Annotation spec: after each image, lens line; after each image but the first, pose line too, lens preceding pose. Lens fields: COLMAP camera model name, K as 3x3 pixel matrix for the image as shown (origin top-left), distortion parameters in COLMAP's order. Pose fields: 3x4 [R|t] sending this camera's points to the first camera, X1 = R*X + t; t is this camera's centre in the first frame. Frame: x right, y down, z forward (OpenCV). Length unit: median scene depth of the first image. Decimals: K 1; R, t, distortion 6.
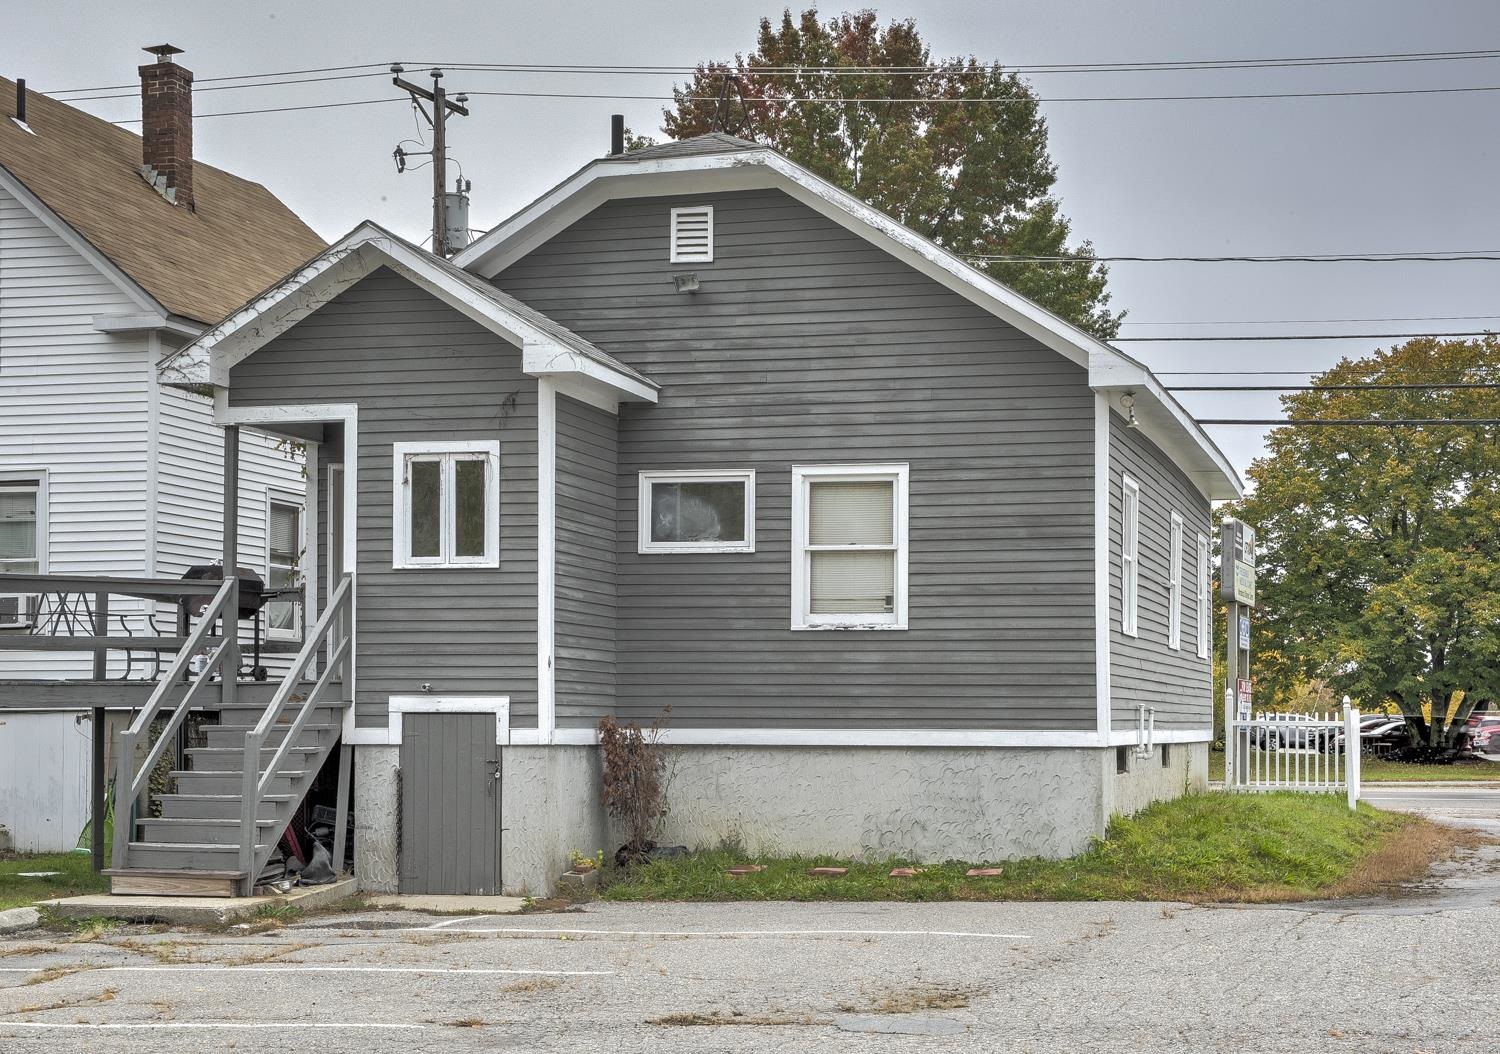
lens RADIAL K [[2446.4, 0, 888.8], [0, 2446.4, 646.7], [0, 0, 1]] dist [0.106277, -0.036011]
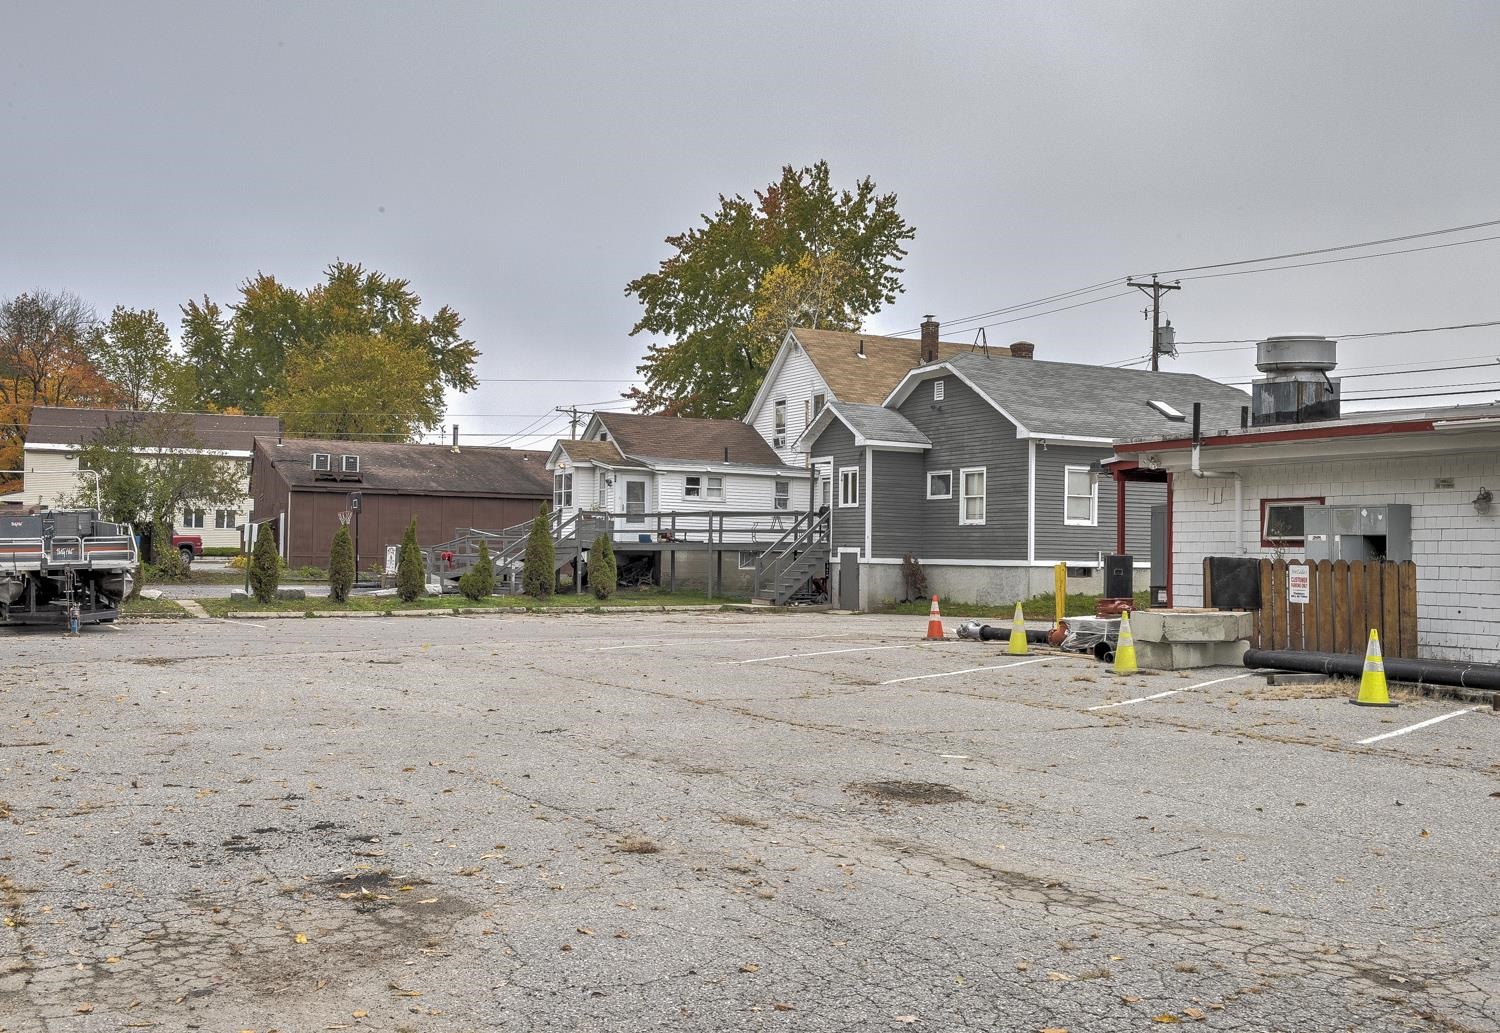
lens RADIAL K [[1489.0, 0, 750.0], [0, 1489.0, 516.5], [0, 0, 1]] dist [-0.050117, 0.009228]
pose [[0.665301, -0.012808, -0.746465, 1.123693], [0.009653, 0.999917, -0.008553, -0.004559], [0.746513, -0.001515, 0.665369, -0.359334]]
